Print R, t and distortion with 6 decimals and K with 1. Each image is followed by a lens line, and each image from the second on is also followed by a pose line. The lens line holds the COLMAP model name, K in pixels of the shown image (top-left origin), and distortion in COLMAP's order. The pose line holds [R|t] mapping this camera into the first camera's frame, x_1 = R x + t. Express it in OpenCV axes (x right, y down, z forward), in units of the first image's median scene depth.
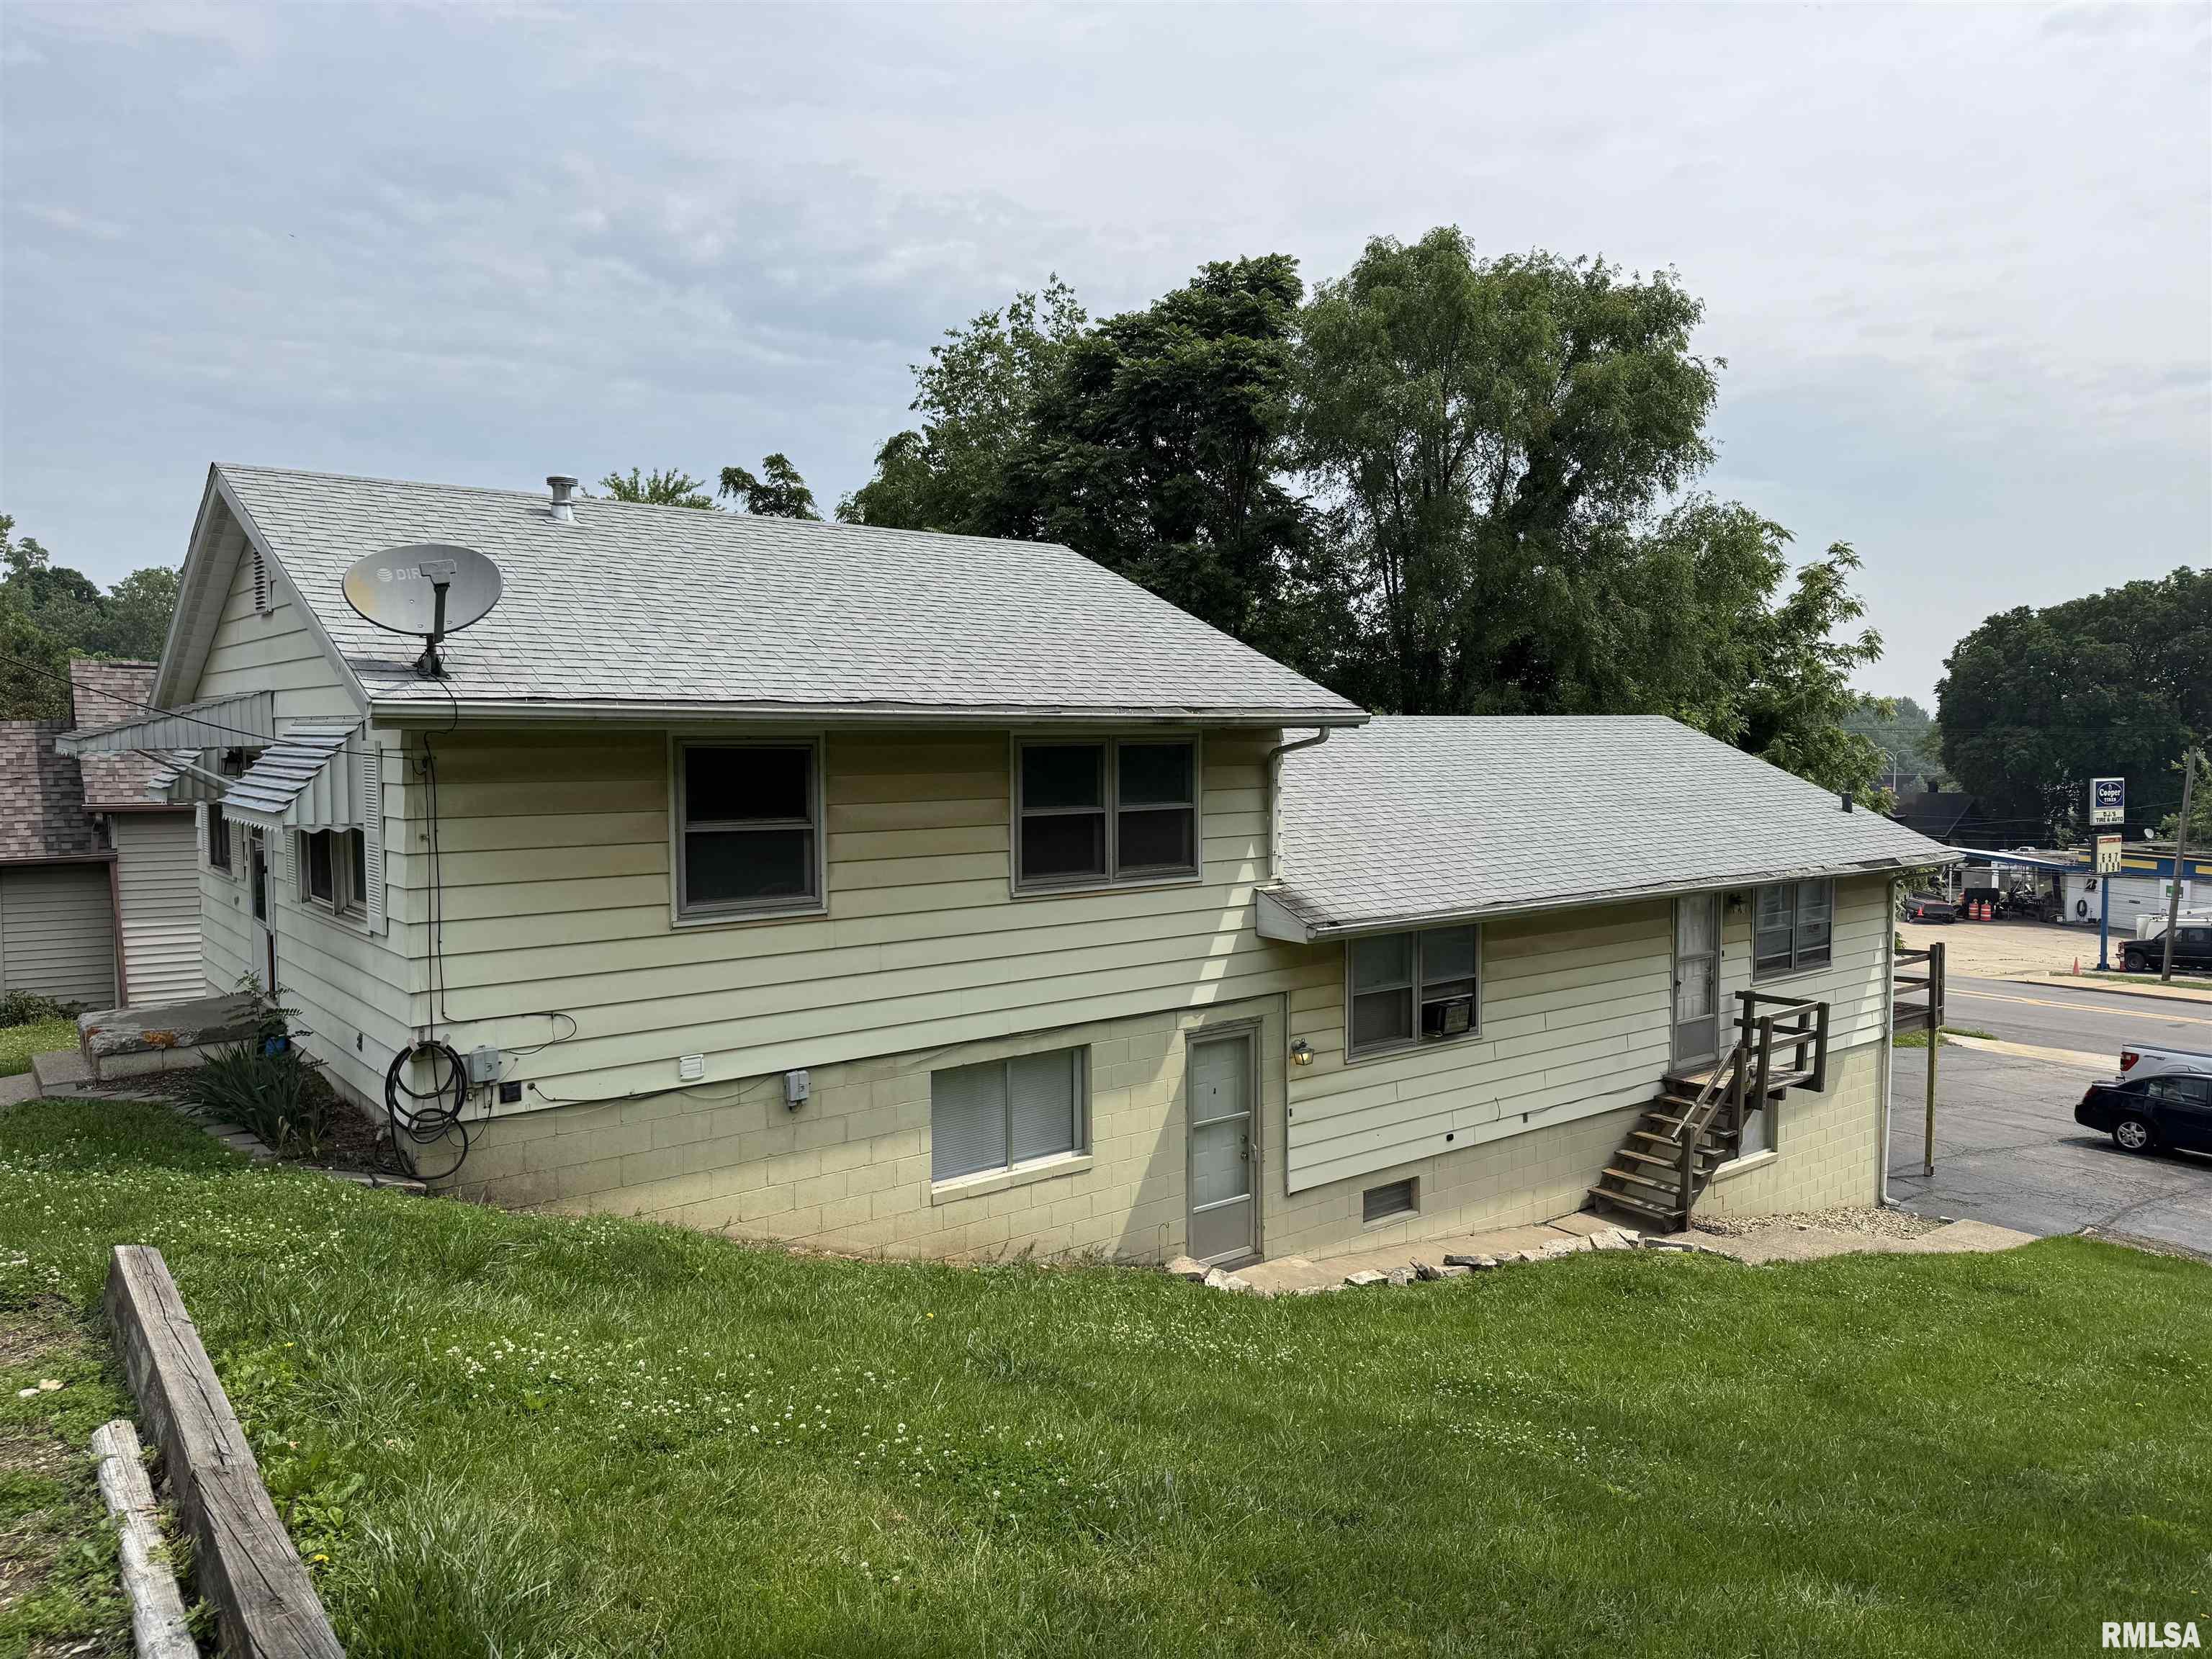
lens RADIAL K [[1567.9, 0, 1094.5], [0, 1567.9, 833.5], [0, 0, 1]] dist [0.067231, -0.059294]
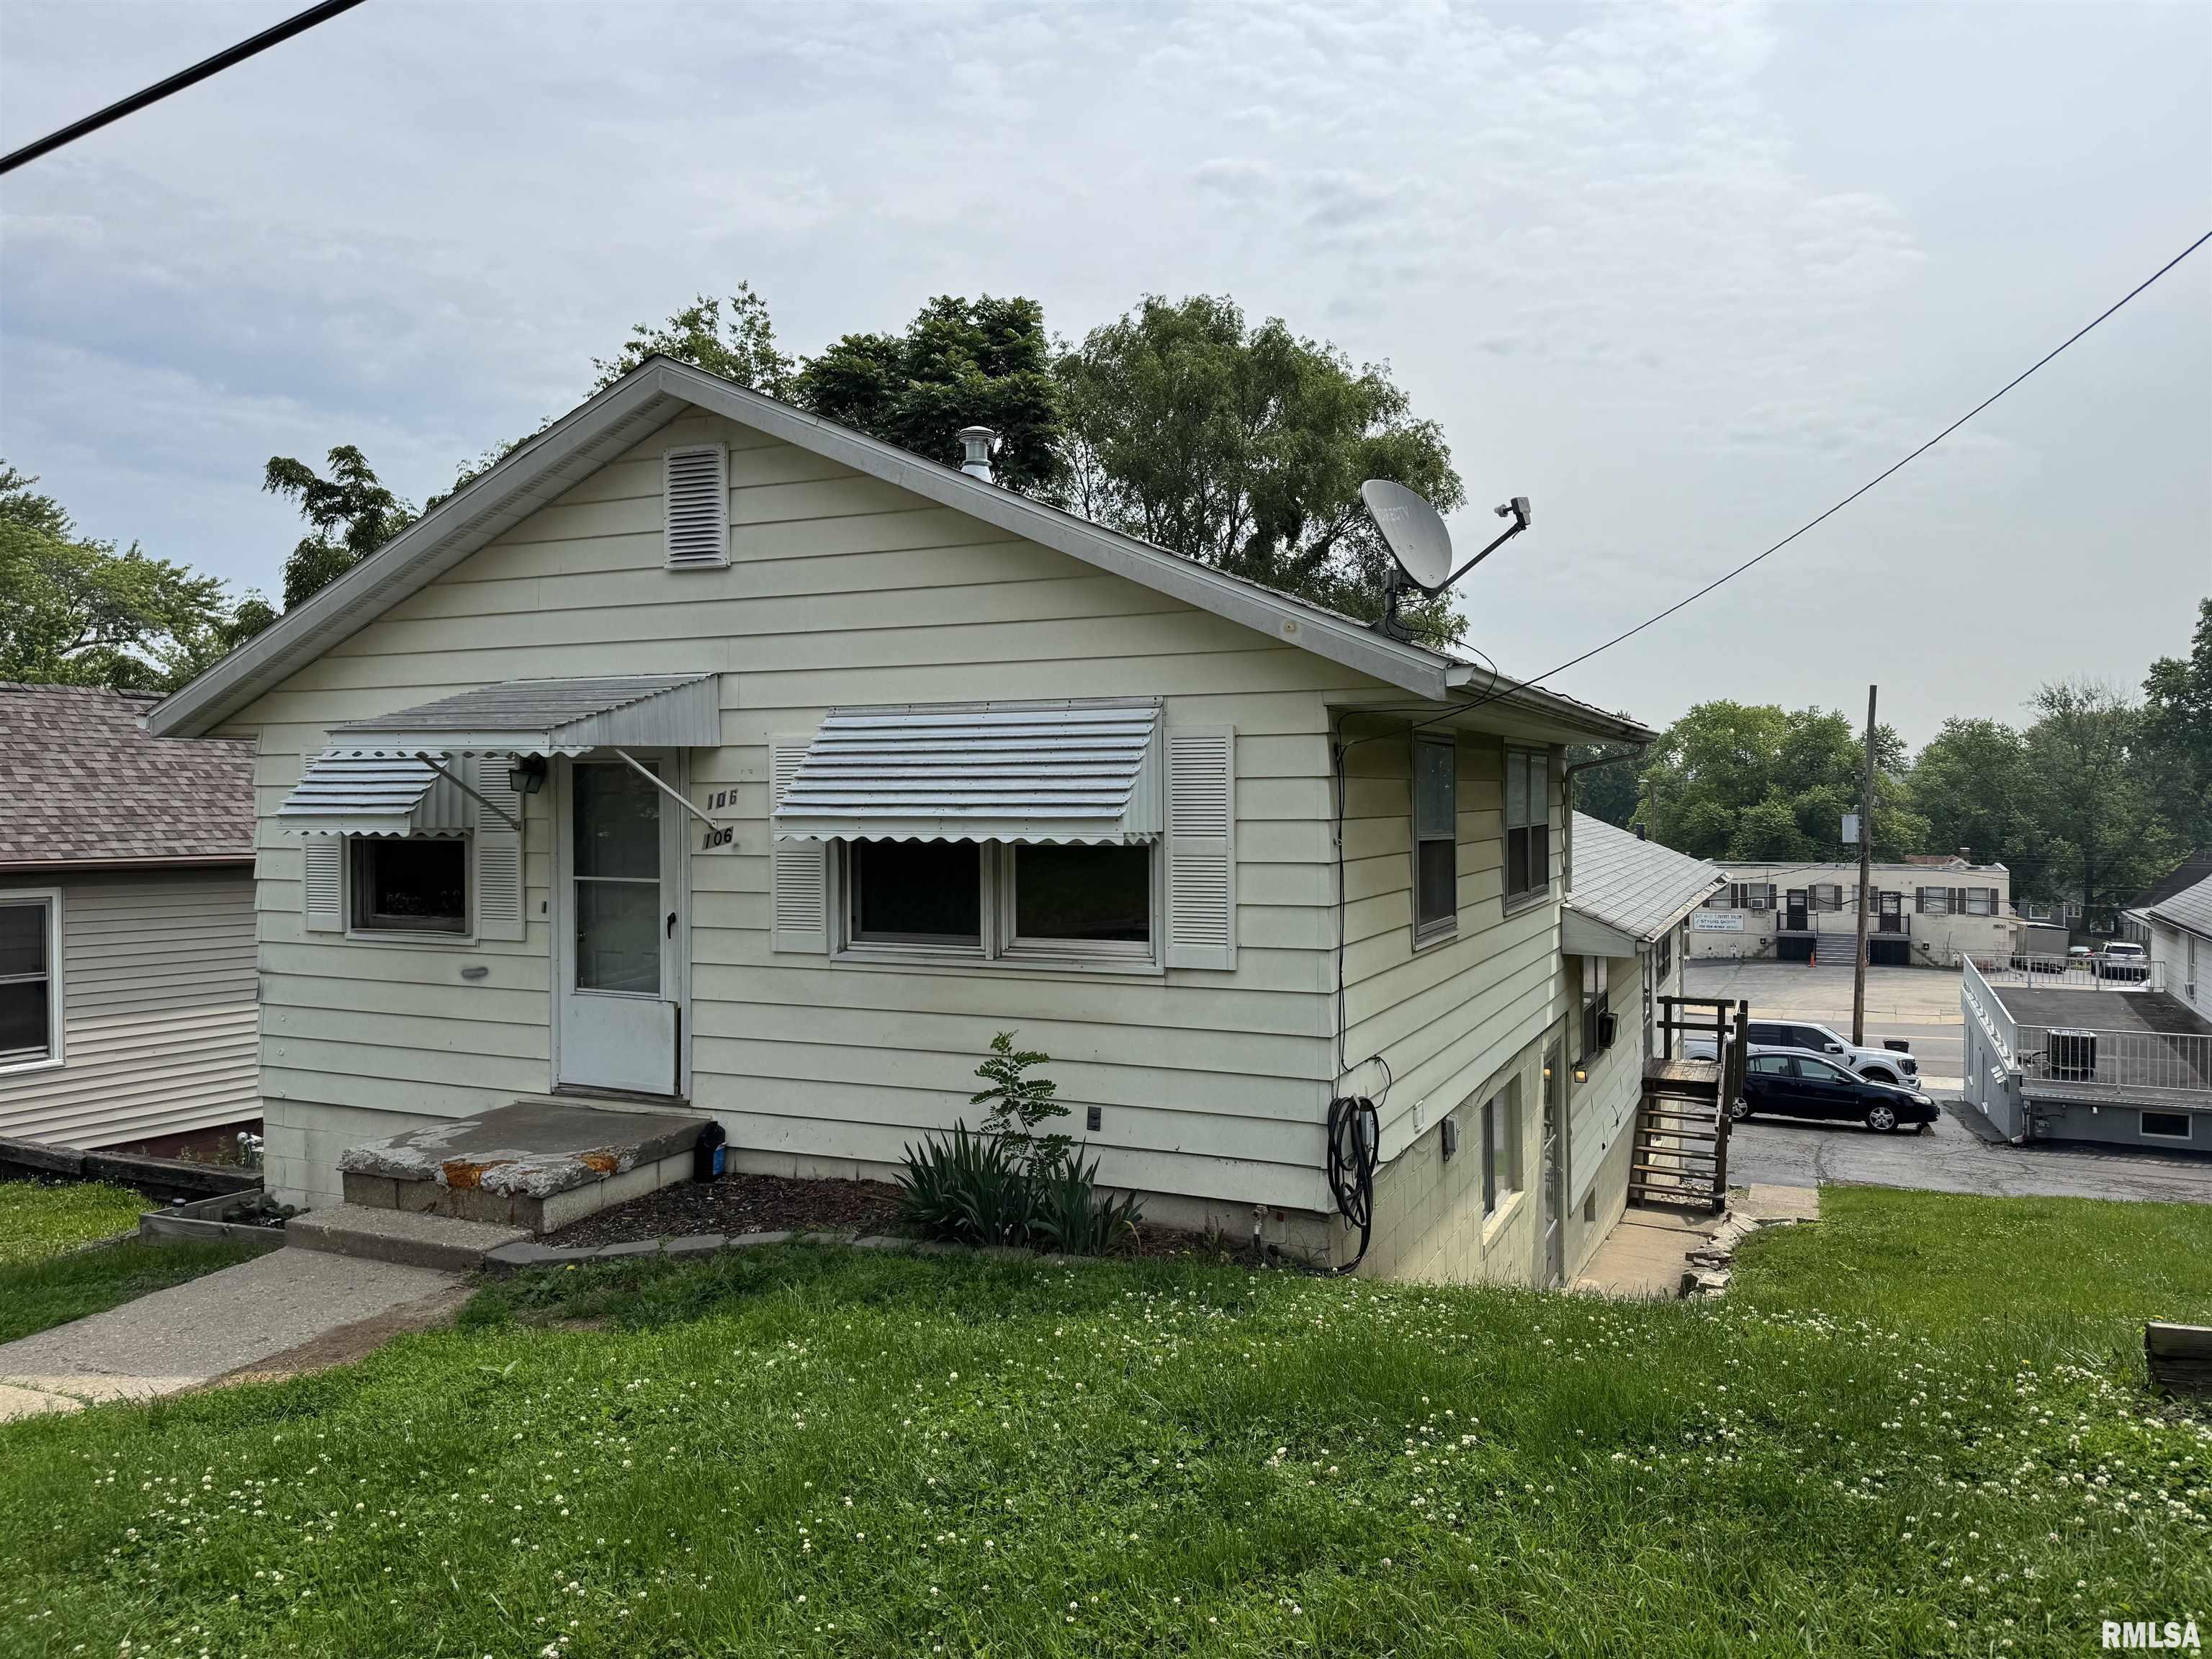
lens RADIAL K [[1567.9, 0, 1120.3], [0, 1567.9, 833.2], [0, 0, 1]] dist [0.067231, -0.059294]
pose [[0.884344, -0.014053, 0.466624, -0.289363], [0.035803, 0.998644, -0.037780, 0.007692], [-0.465460, 0.050117, 0.883649, 0.113577]]
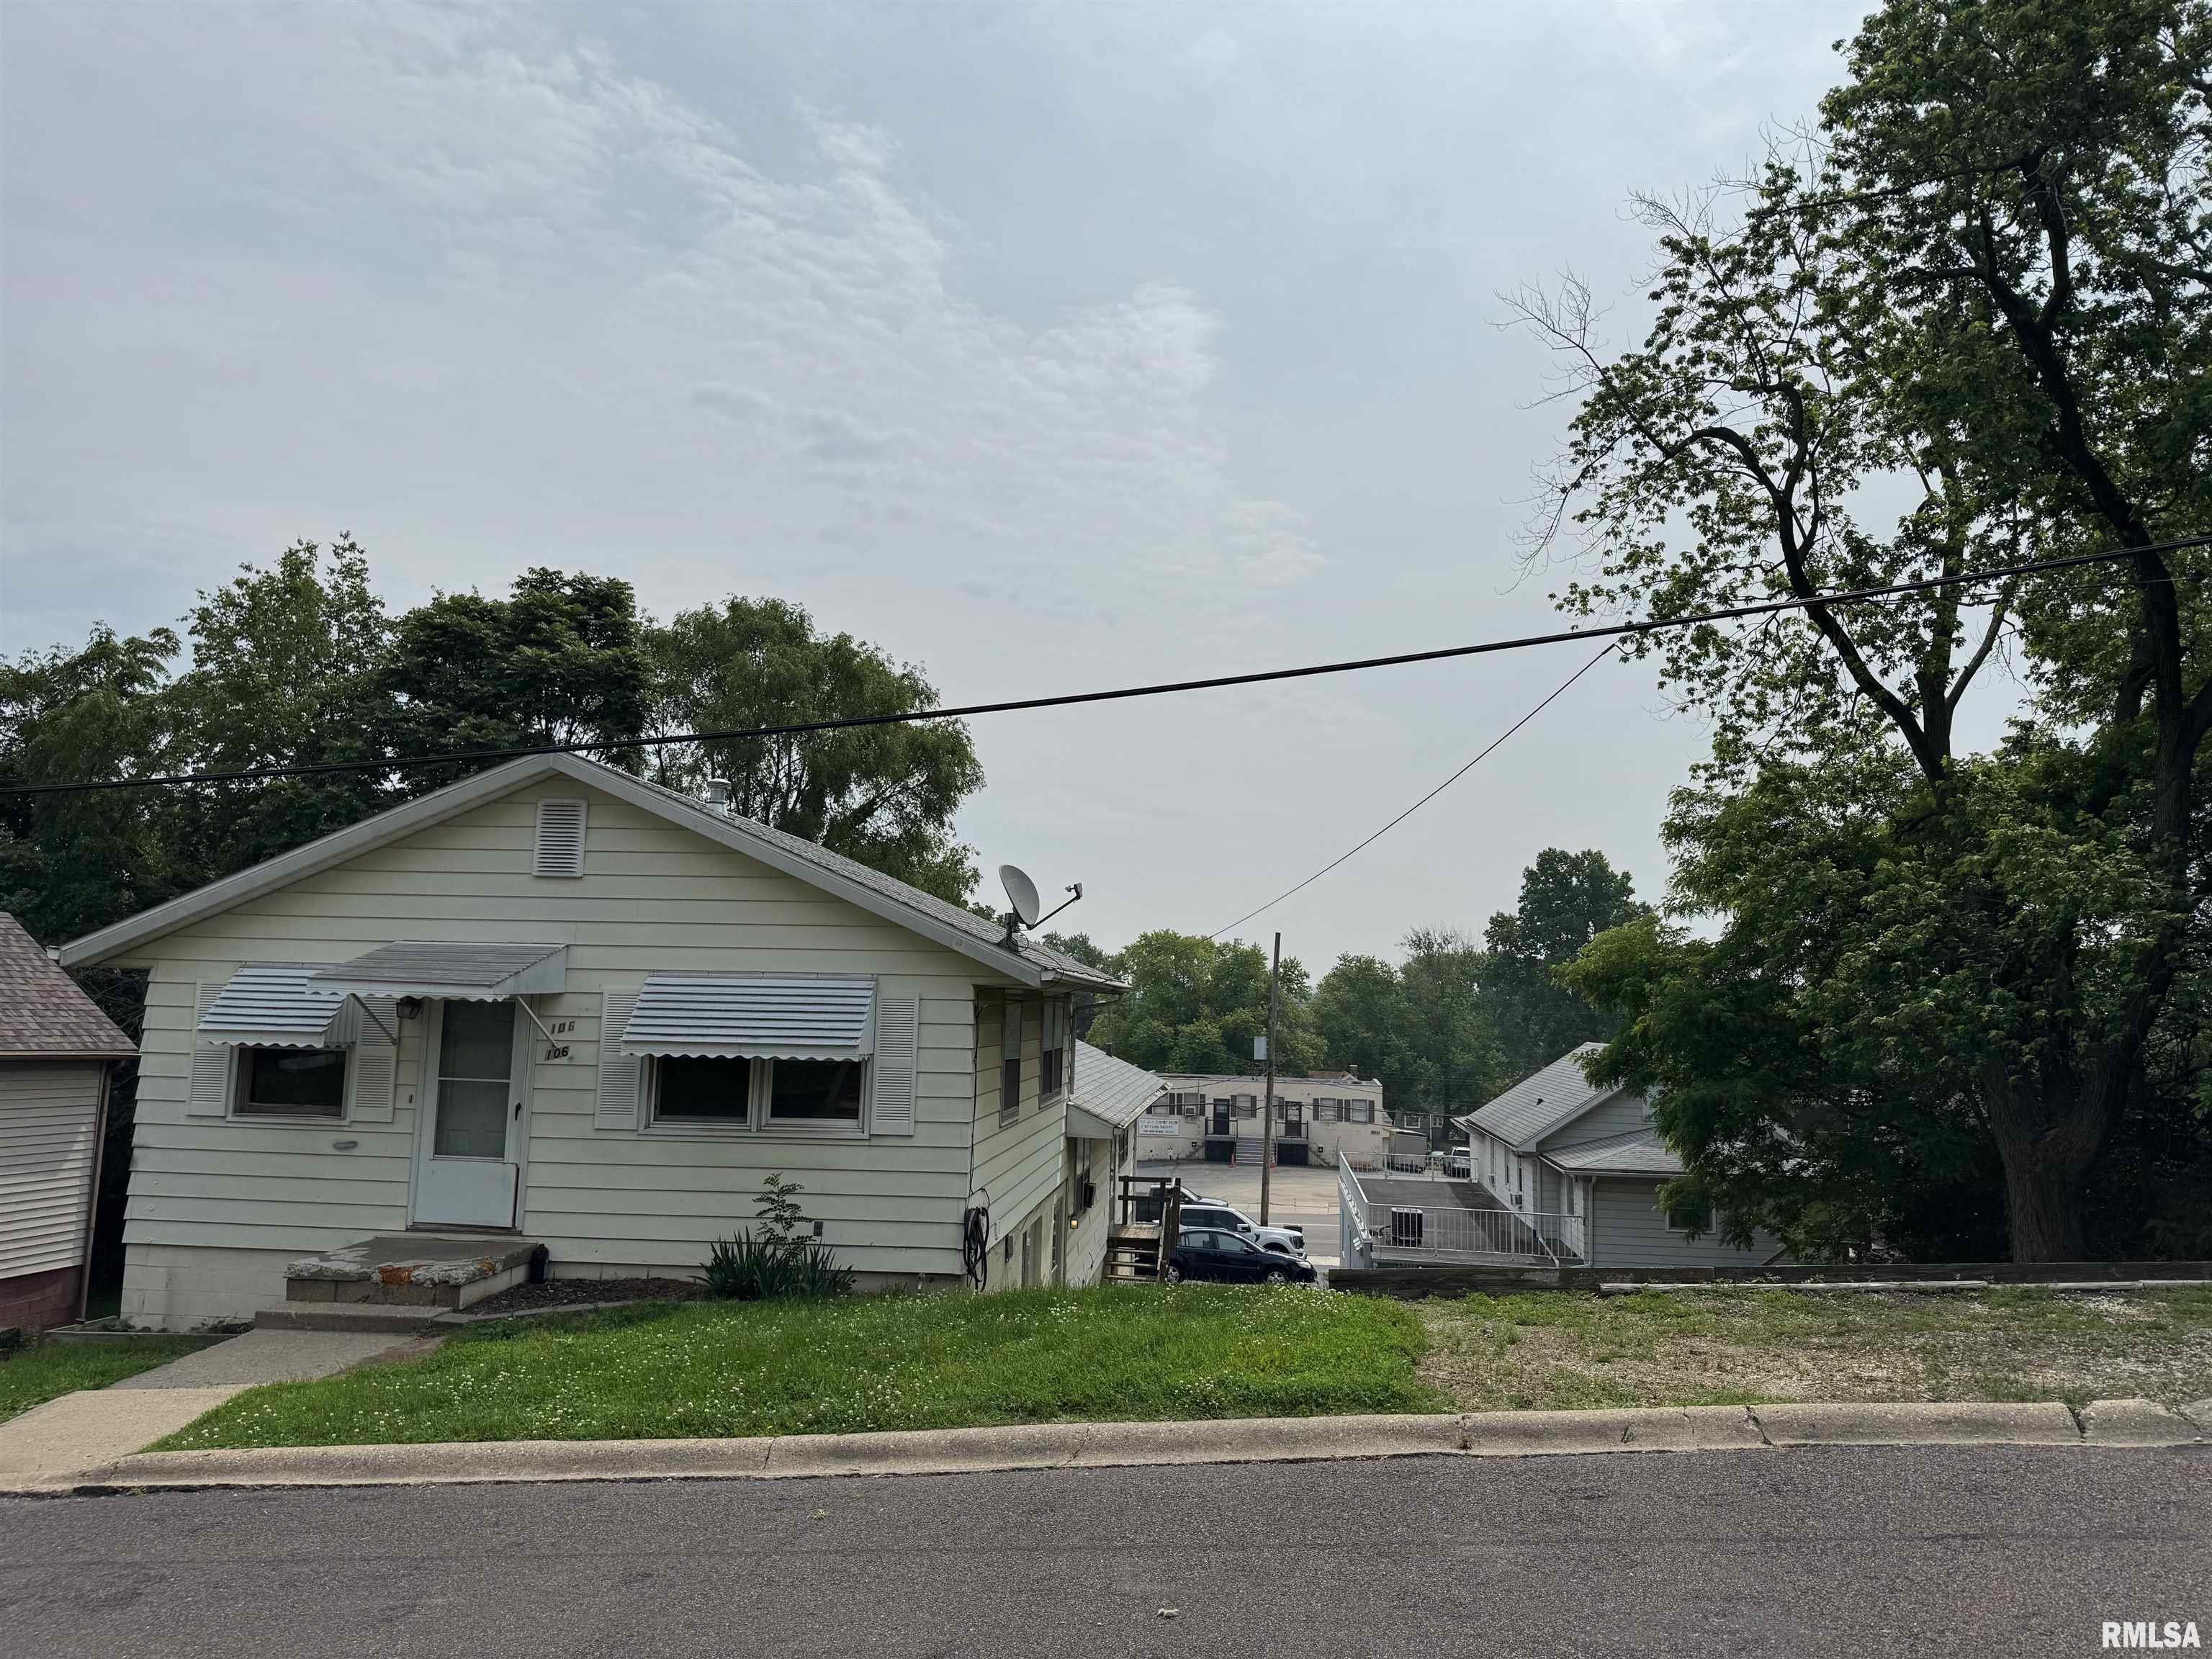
lens RADIAL K [[1567.9, 0, 1147.2], [0, 1567.9, 837.2], [0, 0, 1]] dist [0.067231, -0.059294]
pose [[0.667469, 0.098968, 0.738032, -0.451295], [0.024469, 0.987678, -0.154574, 0.008050], [-0.744236, 0.121232, 0.656823, -0.024632]]
